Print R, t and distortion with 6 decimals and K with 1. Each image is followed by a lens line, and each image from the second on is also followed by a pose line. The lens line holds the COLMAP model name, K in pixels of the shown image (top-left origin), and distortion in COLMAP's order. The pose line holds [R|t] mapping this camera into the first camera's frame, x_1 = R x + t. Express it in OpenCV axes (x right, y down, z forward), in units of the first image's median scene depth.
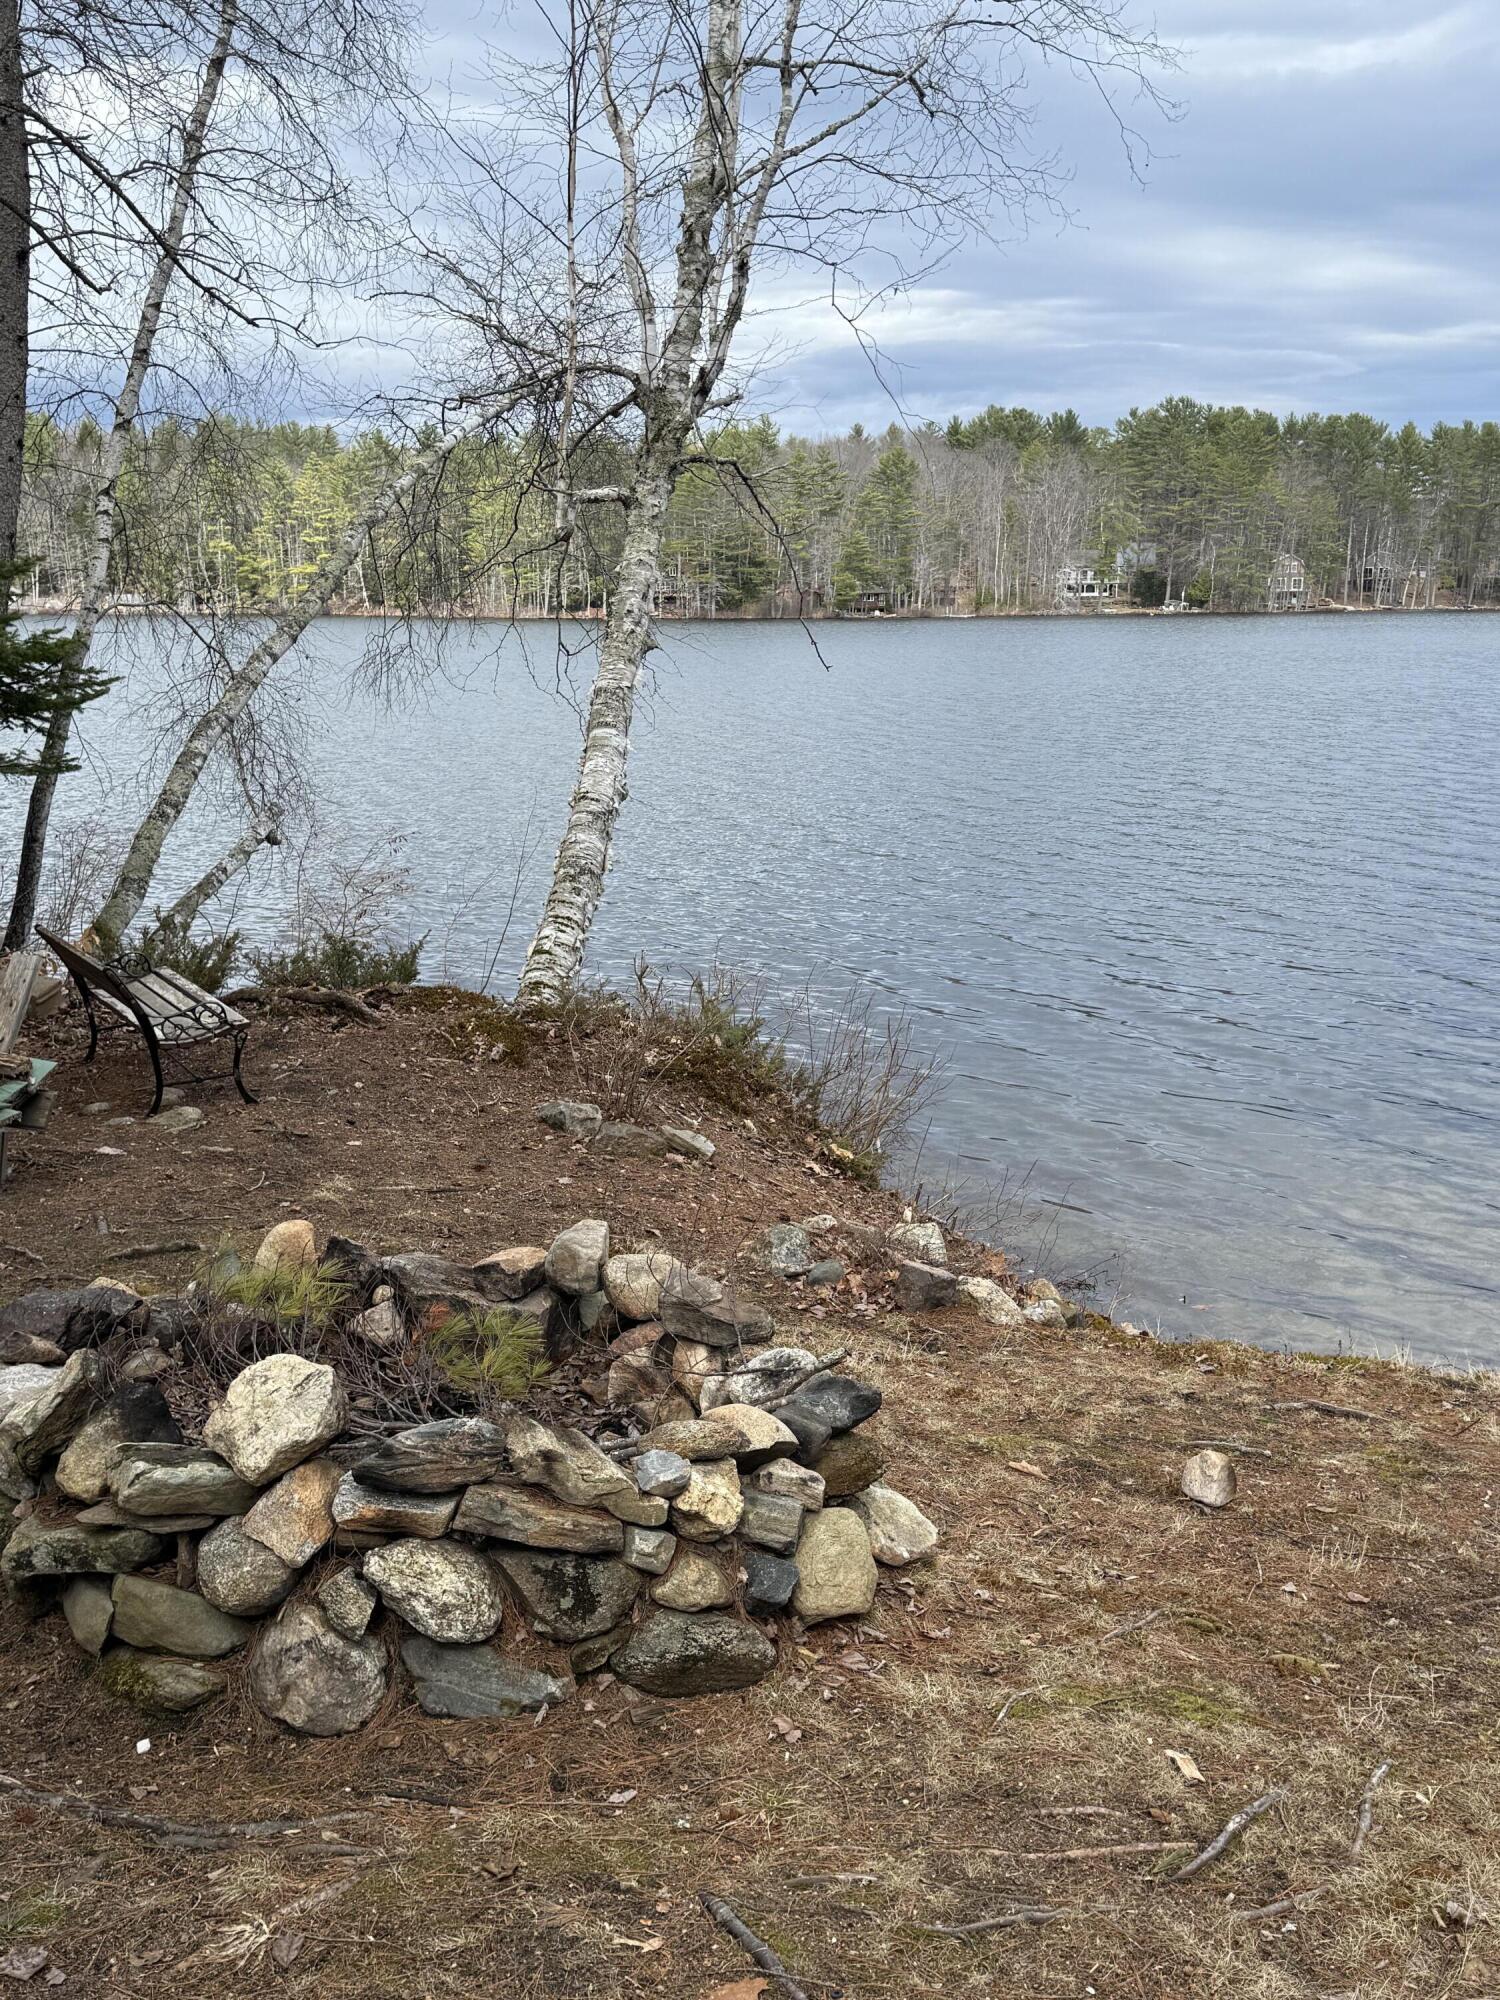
lens RADIAL K [[1896.6, 0, 755.5], [0, 1896.6, 994.8], [0, 0, 1]] dist [0.132574, 0.000000]
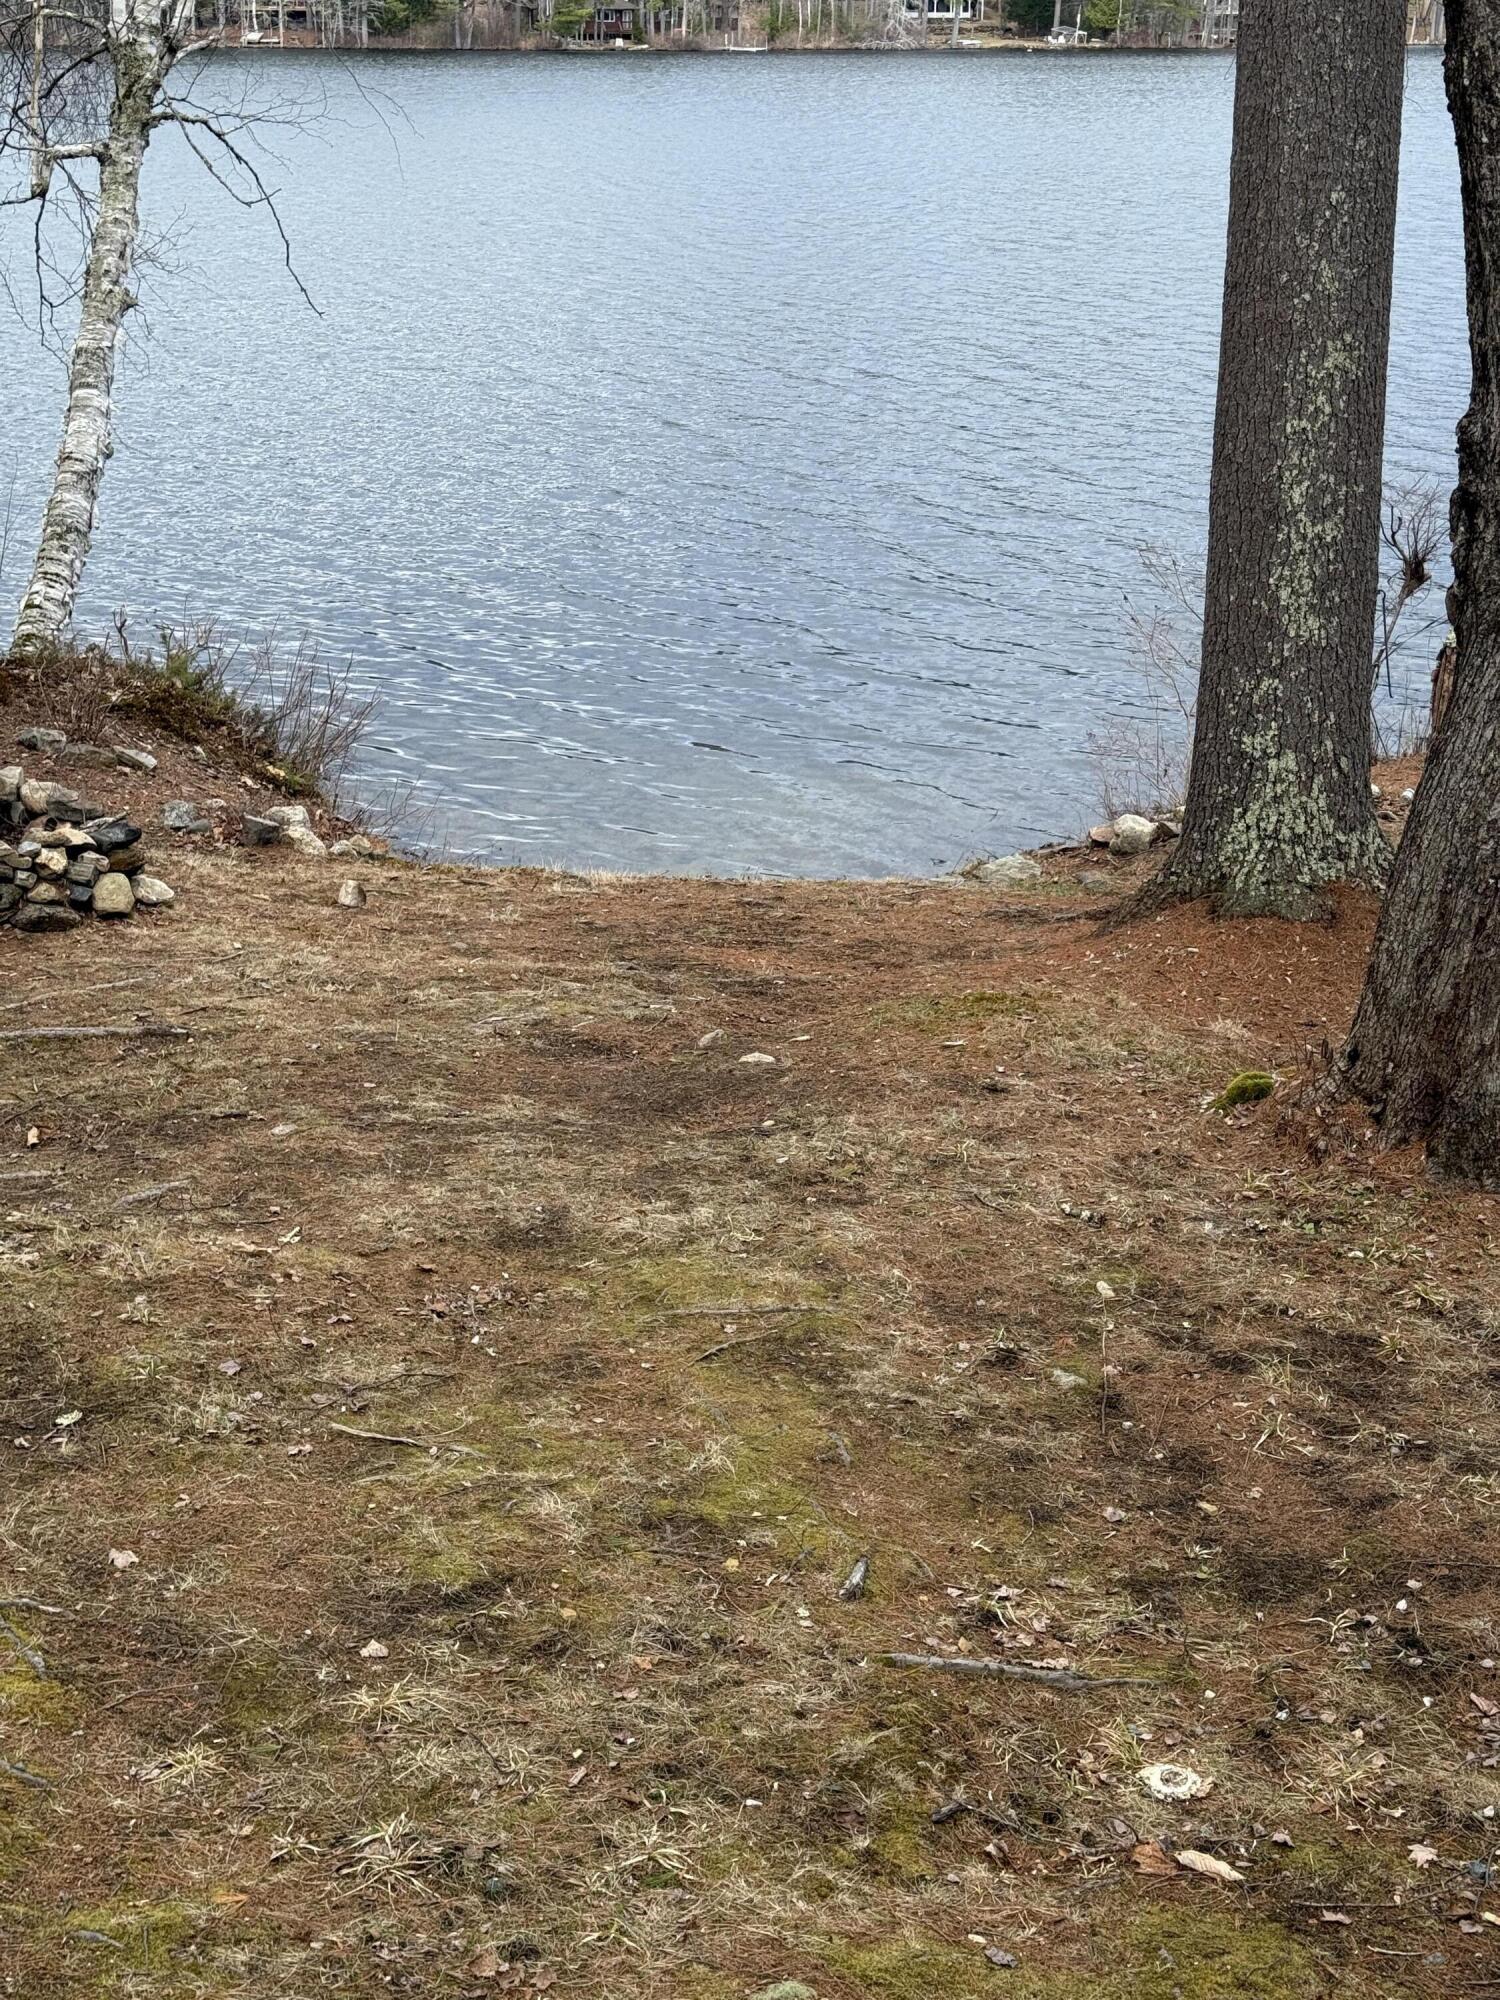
lens RADIAL K [[2813.2, 0, 747.9], [0, 2813.2, 1007.0], [0, 0, 1]] dist [0.087638, 0.000000]
pose [[0.994507, -0.028410, 0.100737, 0.133203], [0.015092, 0.991323, 0.130576, -0.000692], [-0.103573, -0.128338, 0.986307, -0.719655]]
